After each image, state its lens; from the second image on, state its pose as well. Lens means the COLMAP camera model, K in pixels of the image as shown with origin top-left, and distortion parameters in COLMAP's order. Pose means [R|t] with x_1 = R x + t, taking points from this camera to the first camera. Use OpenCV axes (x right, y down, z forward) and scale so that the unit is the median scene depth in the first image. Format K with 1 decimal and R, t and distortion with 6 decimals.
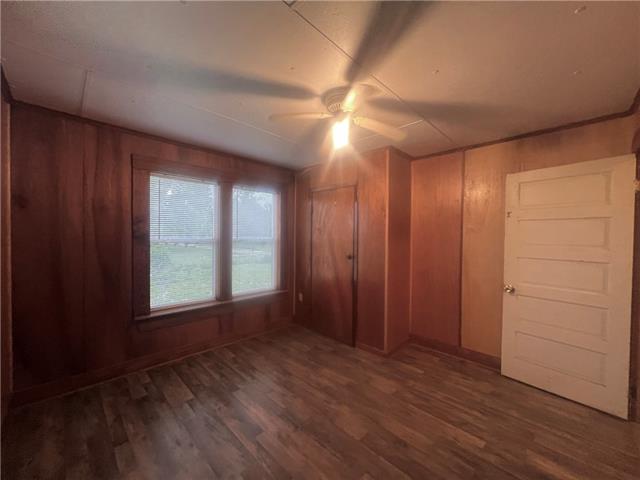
lens RADIAL K [[251.1, 0, 320.0], [0, 251.1, 240.0], [0, 0, 1]] dist [0.000690, 0.000083]
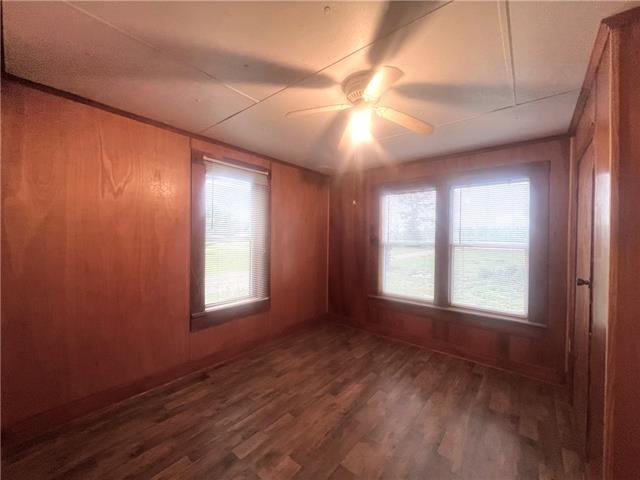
lens RADIAL K [[255.9, 0, 320.0], [0, 255.9, 240.0], [0, 0, 1]] dist [-0.006694, 0.000036]
pose [[0.089542, -0.000994, -0.995983, 0.712368], [-0.031614, 0.999493, -0.003839, 0.004975], [0.995481, 0.031831, 0.089466, 0.555919]]
